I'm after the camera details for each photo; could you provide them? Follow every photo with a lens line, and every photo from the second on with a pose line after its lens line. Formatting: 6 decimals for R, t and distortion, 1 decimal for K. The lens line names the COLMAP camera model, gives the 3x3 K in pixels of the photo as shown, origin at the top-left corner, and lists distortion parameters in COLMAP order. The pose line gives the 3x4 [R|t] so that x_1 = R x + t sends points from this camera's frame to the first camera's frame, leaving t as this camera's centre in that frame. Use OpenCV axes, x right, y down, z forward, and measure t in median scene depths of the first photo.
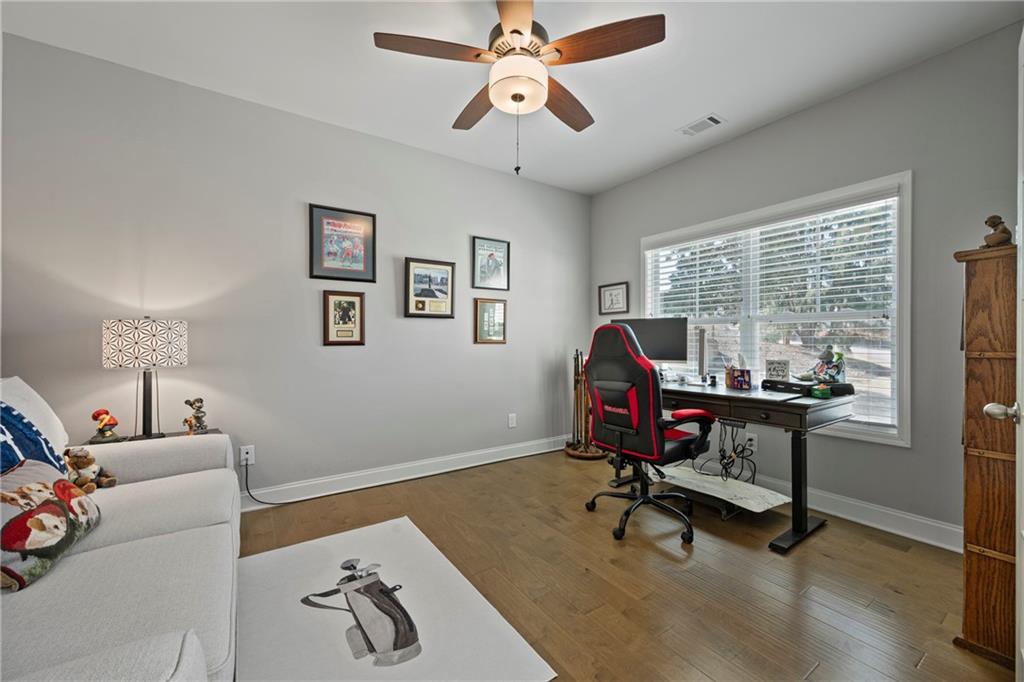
lens RADIAL K [[406.2, 0, 508.5], [0, 406.2, 342.5], [0, 0, 1]] dist [0.002922, -0.001153]
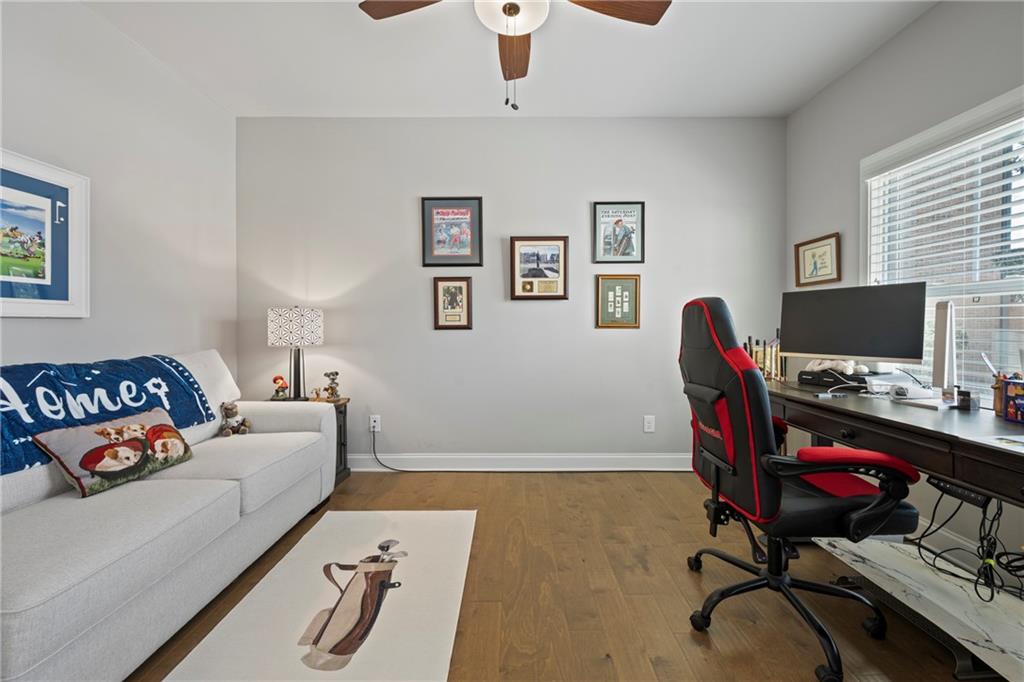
lens RADIAL K [[406.2, 0, 513.4], [0, 406.2, 330.2], [0, 0, 1]] dist [0.002922, -0.001153]
pose [[0.828570, 0.005376, -0.559859, 0.320813], [-0.001446, 0.999971, 0.007463, 0.001344], [0.559883, -0.005374, 0.828554, 0.248353]]
